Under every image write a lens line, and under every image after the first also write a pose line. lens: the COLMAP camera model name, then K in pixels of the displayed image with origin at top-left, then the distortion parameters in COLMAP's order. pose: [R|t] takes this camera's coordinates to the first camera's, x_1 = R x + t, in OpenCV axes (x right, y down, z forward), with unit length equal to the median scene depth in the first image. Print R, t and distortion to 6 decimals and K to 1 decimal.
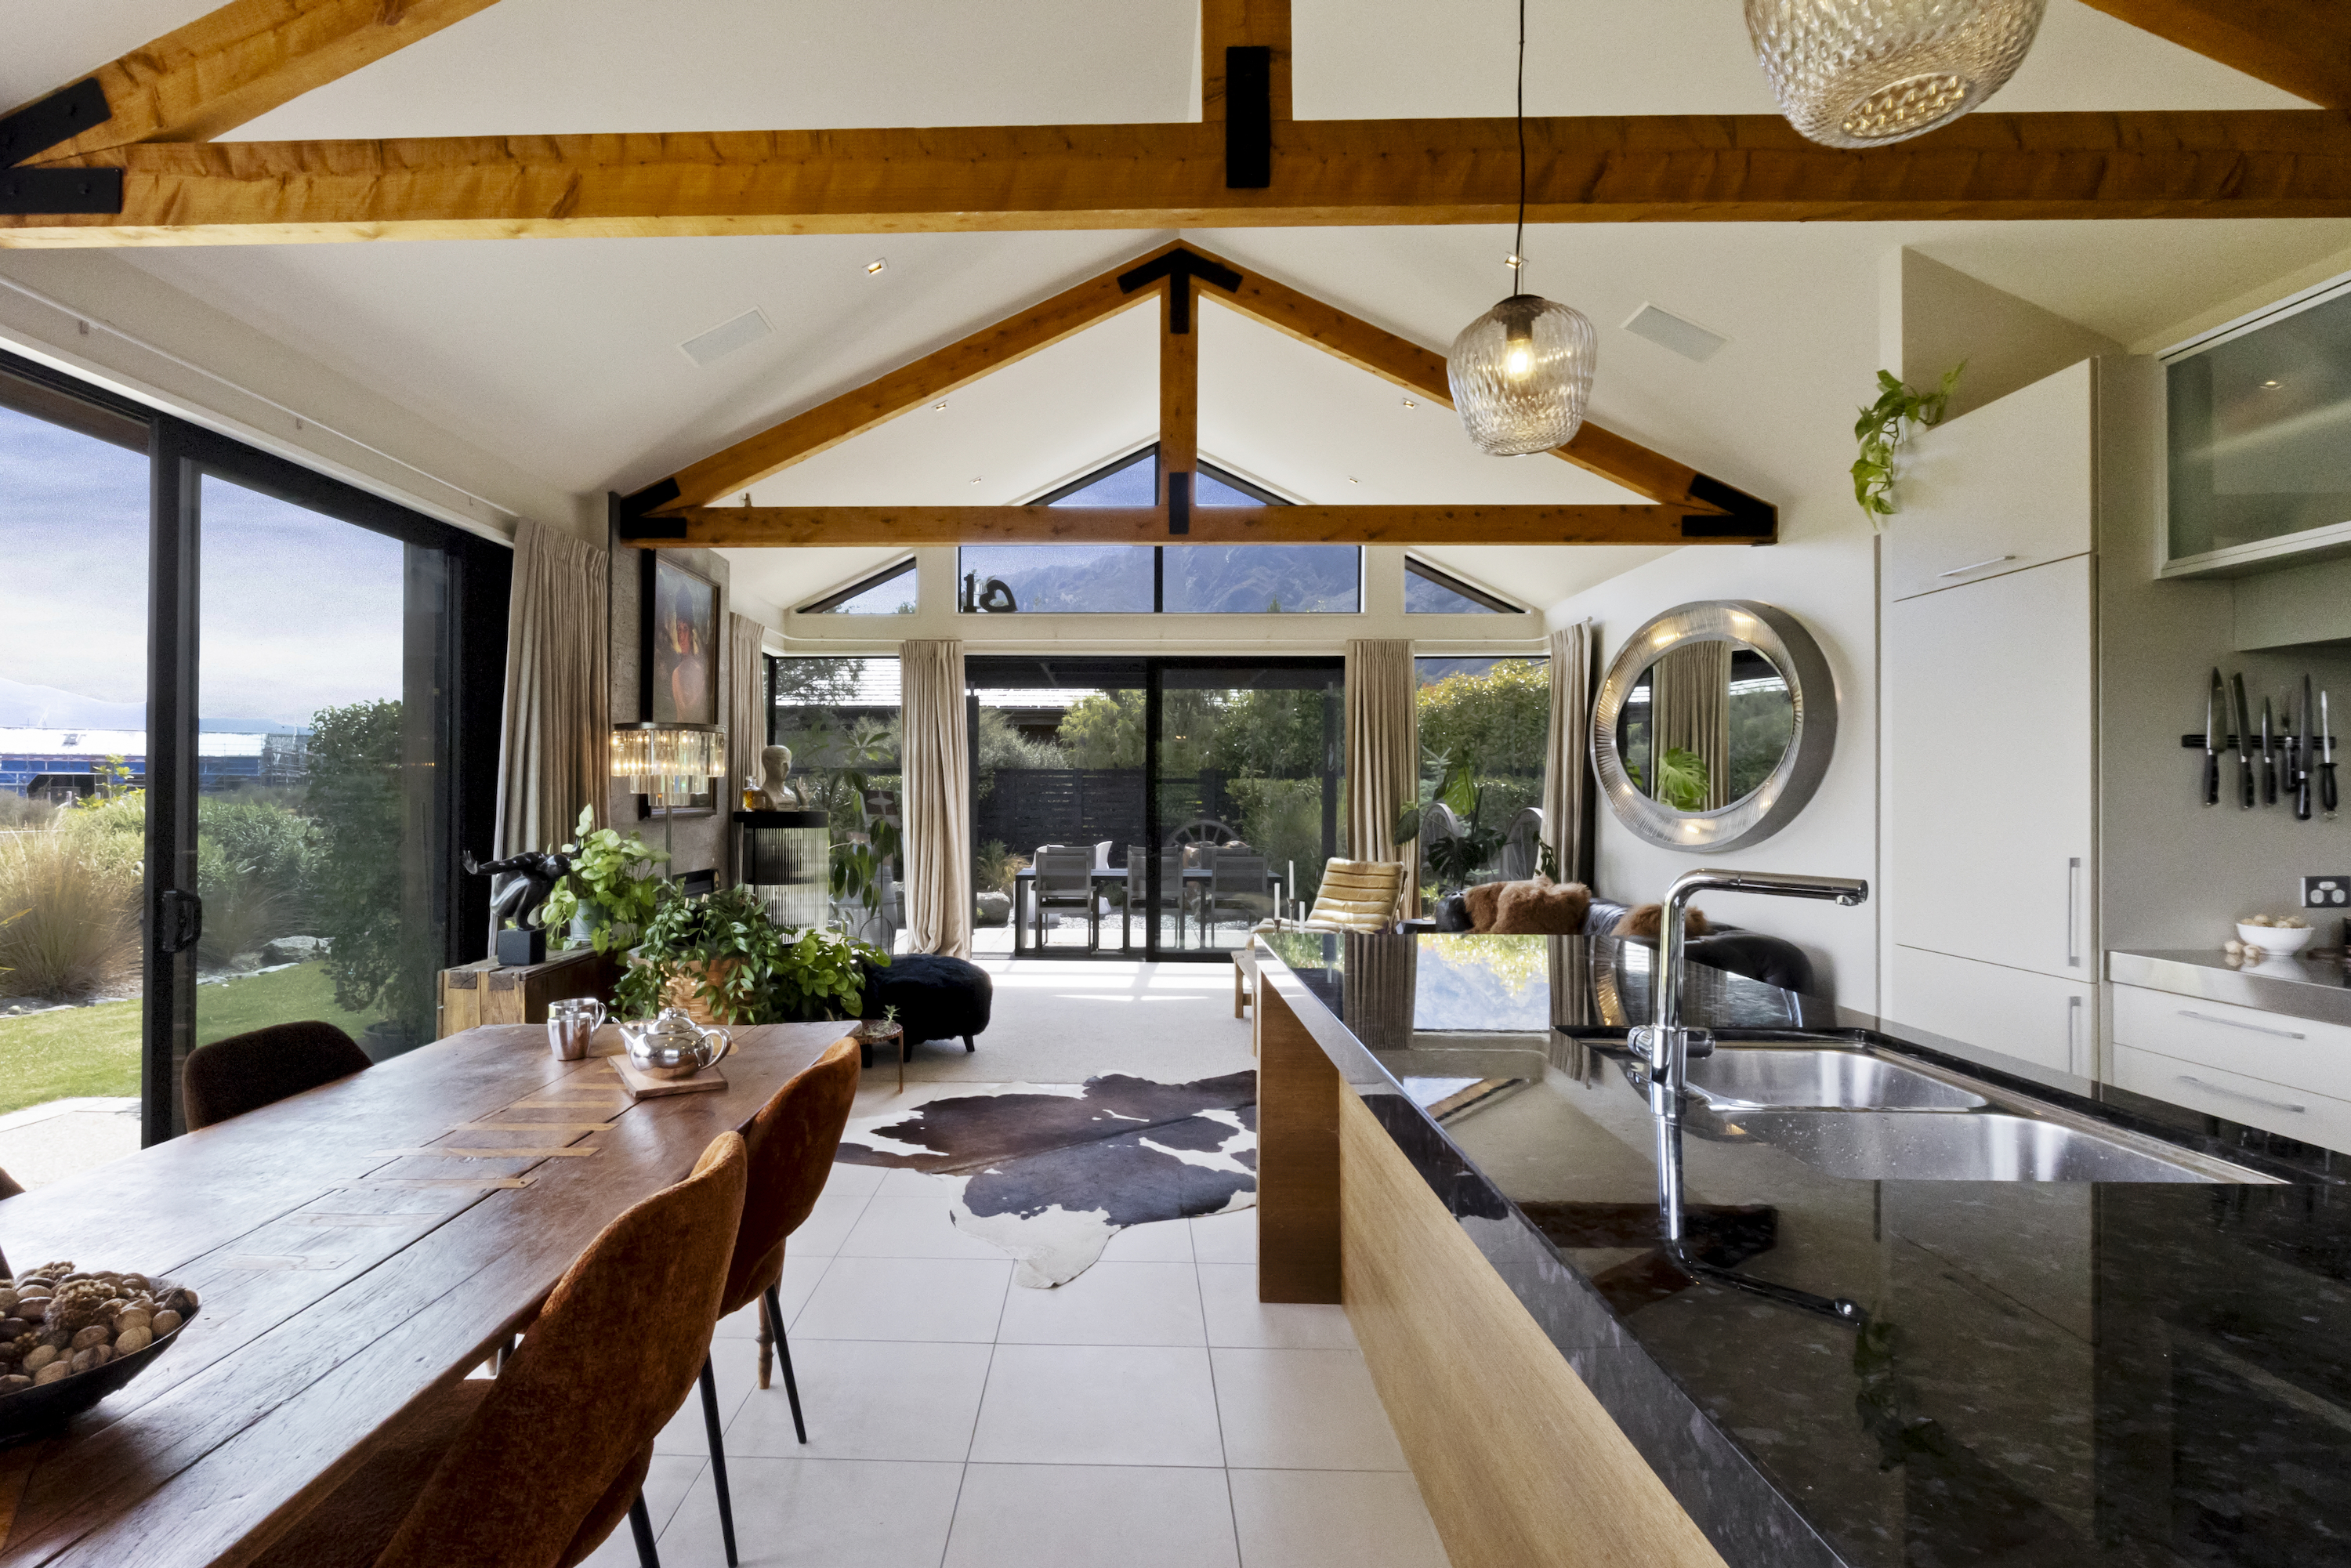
lens RADIAL K [[1264.2, 0, 1170.3], [0, 1264.2, 787.0], [0, 0, 1]] dist [0.004927, 0.000087]
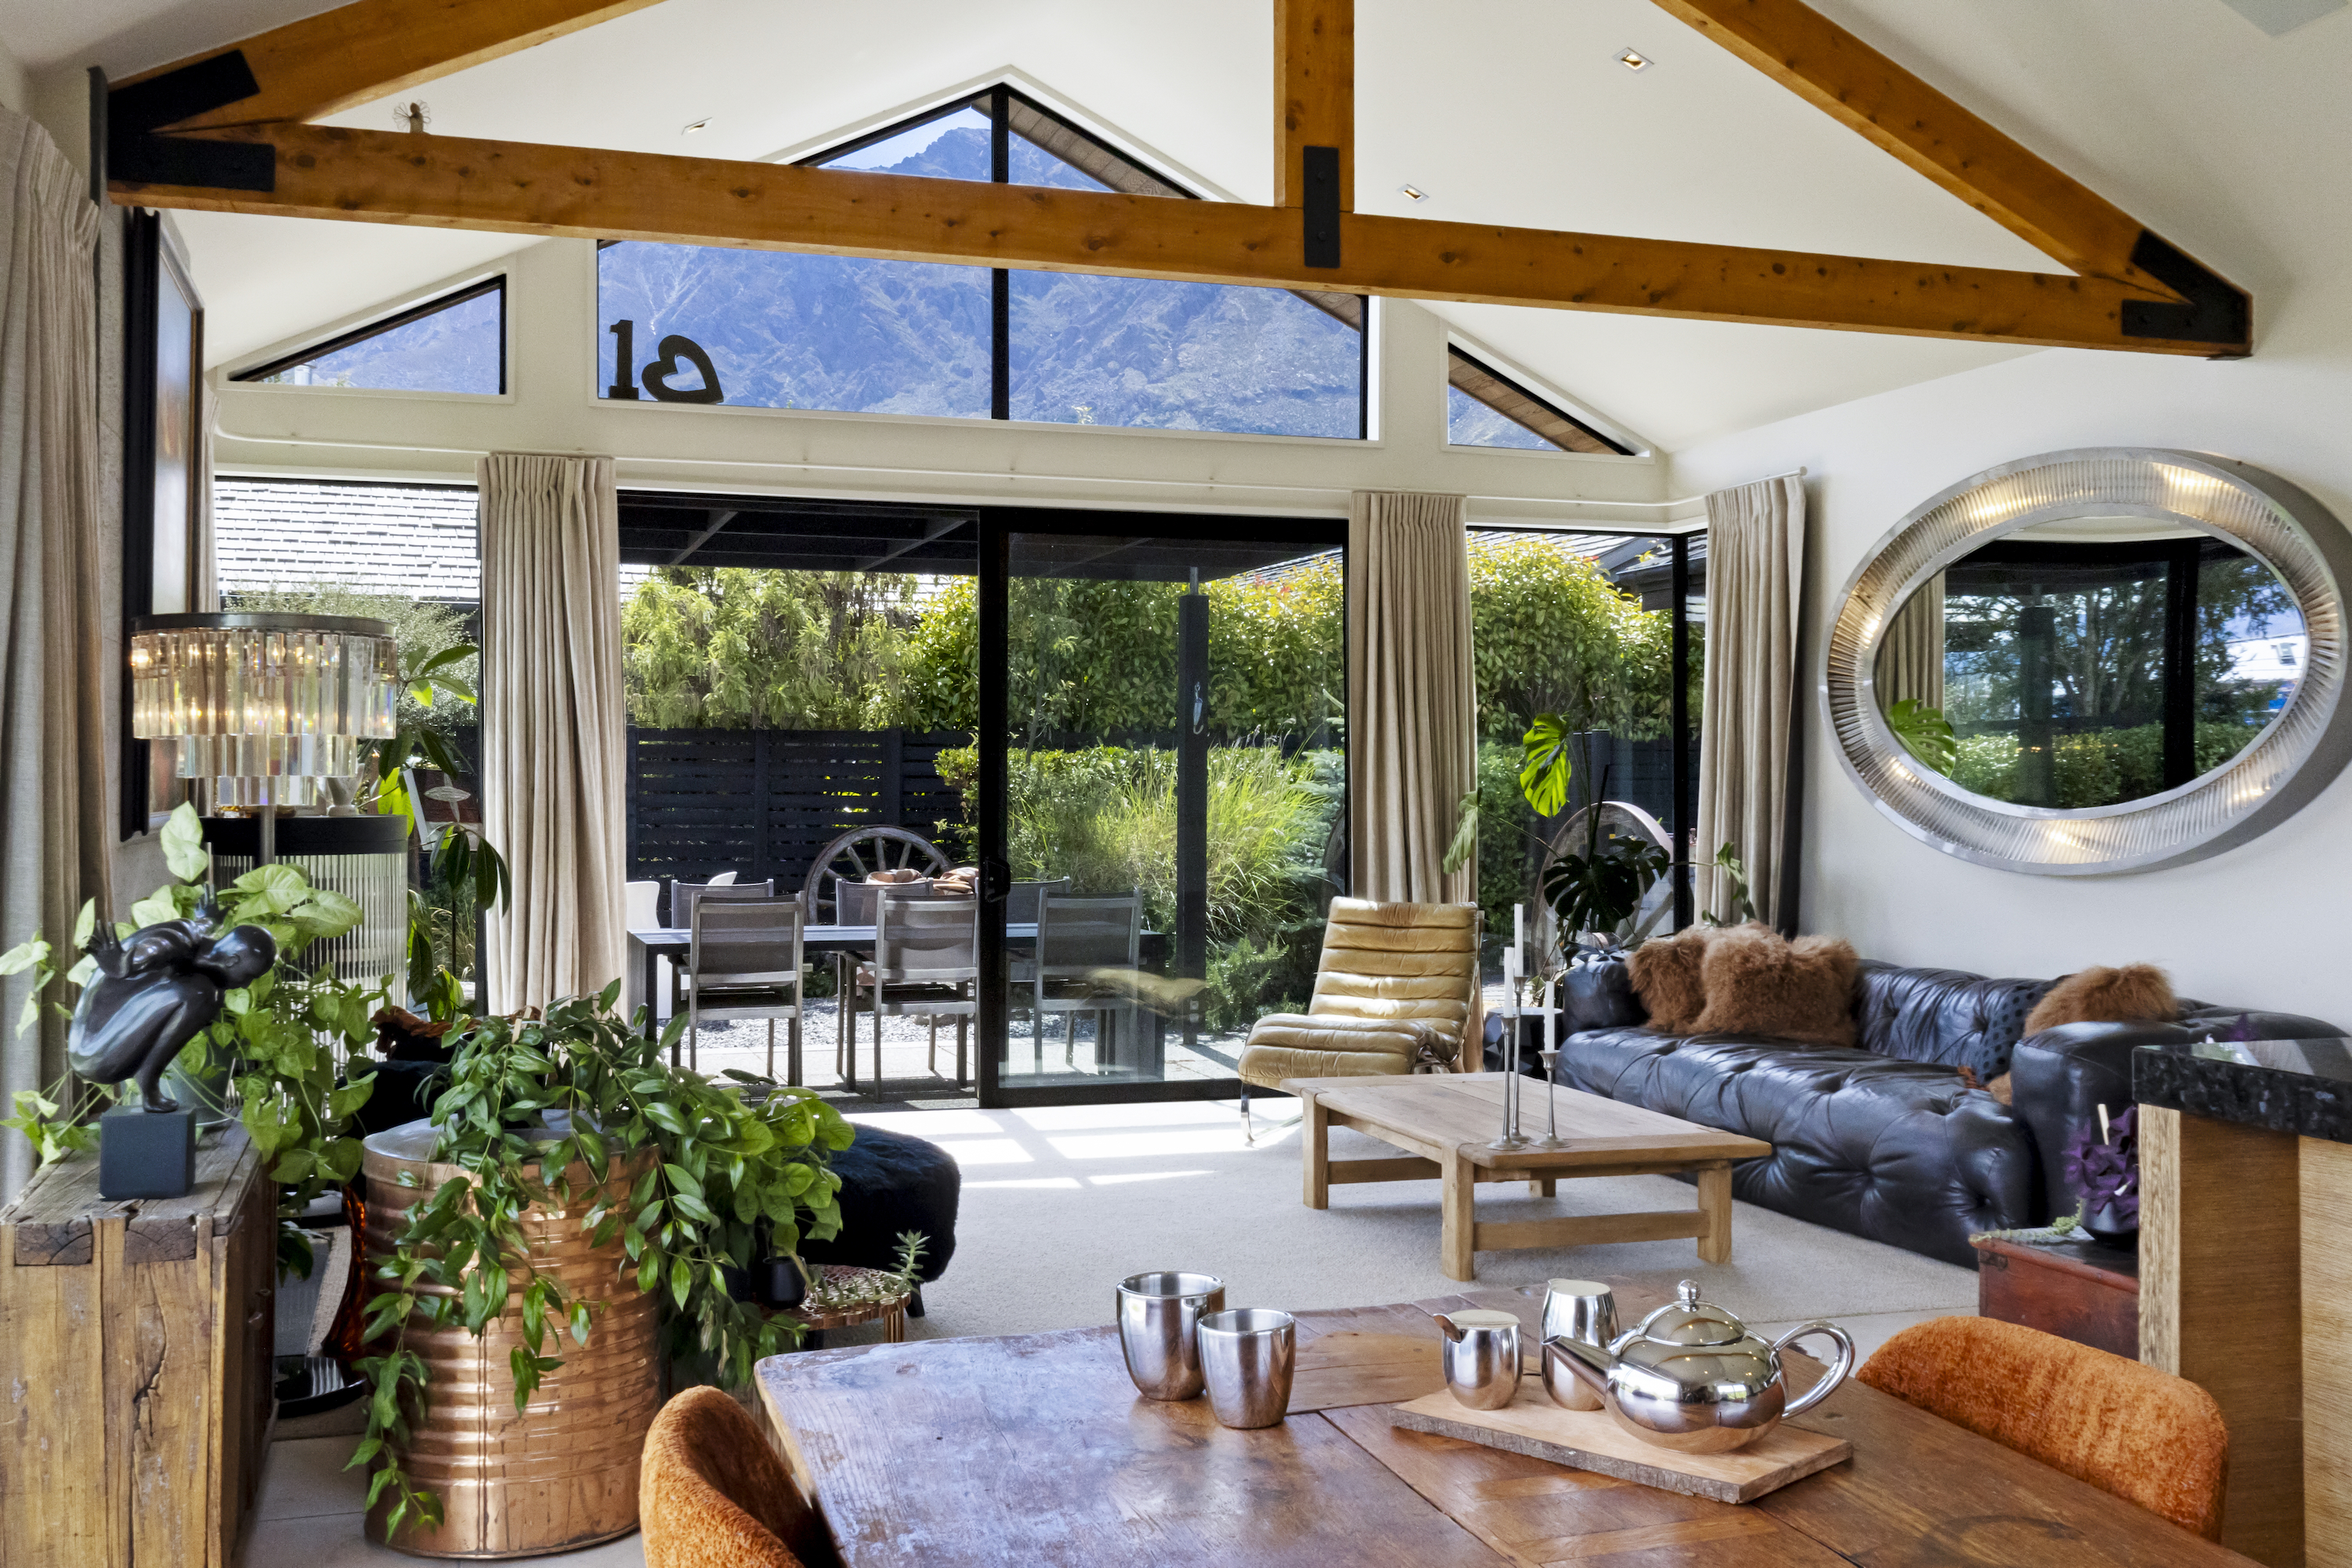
lens RADIAL K [[2304.2, 0, 1176.8], [0, 2304.2, 782.9], [0, 0, 1]] dist [-0.005284, 0.000000]
pose [[0.940145, -0.002071, 0.340768, -0.271938], [-0.000607, 0.999970, 0.007753, 0.000340], [-0.340774, -0.007495, 0.940115, 0.111054]]
